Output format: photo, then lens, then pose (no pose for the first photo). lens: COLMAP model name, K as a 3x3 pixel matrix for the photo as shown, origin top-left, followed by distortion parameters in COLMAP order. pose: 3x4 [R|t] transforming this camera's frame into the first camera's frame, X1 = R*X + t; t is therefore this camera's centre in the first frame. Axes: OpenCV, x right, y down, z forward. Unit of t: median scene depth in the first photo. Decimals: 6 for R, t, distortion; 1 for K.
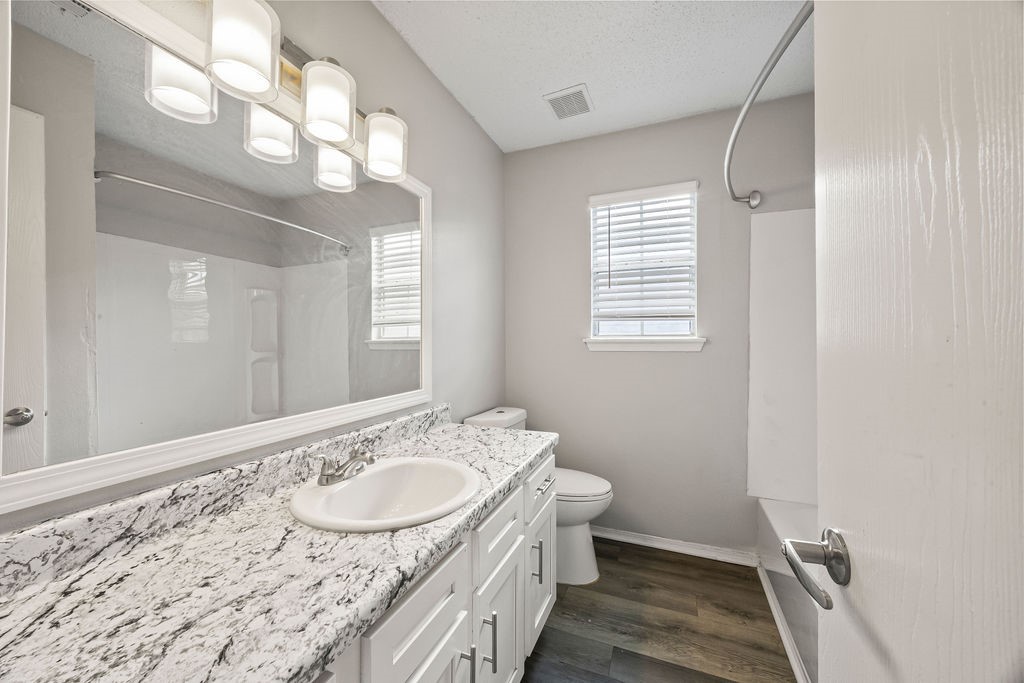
lens RADIAL K [[375.0, 0, 515.6], [0, 375.0, 337.2], [0, 0, 1]] dist [-0.003599, 0.000097]
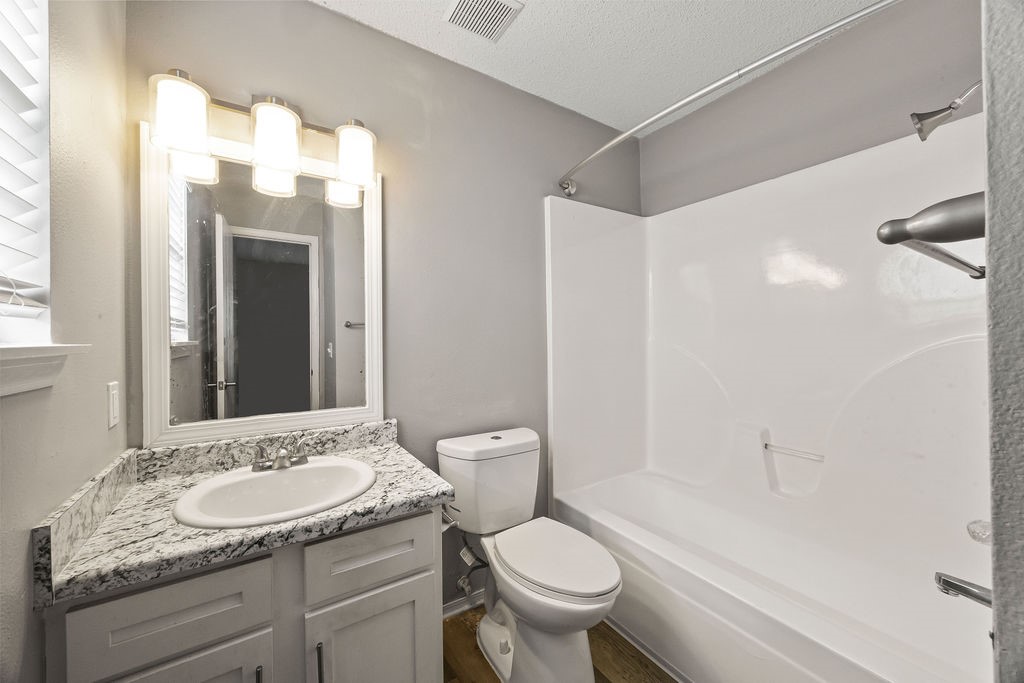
lens RADIAL K [[375.0, 0, 507.7], [0, 375.0, 340.2], [0, 0, 1]] dist [-0.003599, 0.000097]
pose [[0.812225, -0.010724, -0.583245, 0.834325], [0.016028, 0.999864, 0.003936, 0.001727], [0.583124, -0.012545, 0.812287, 0.624882]]
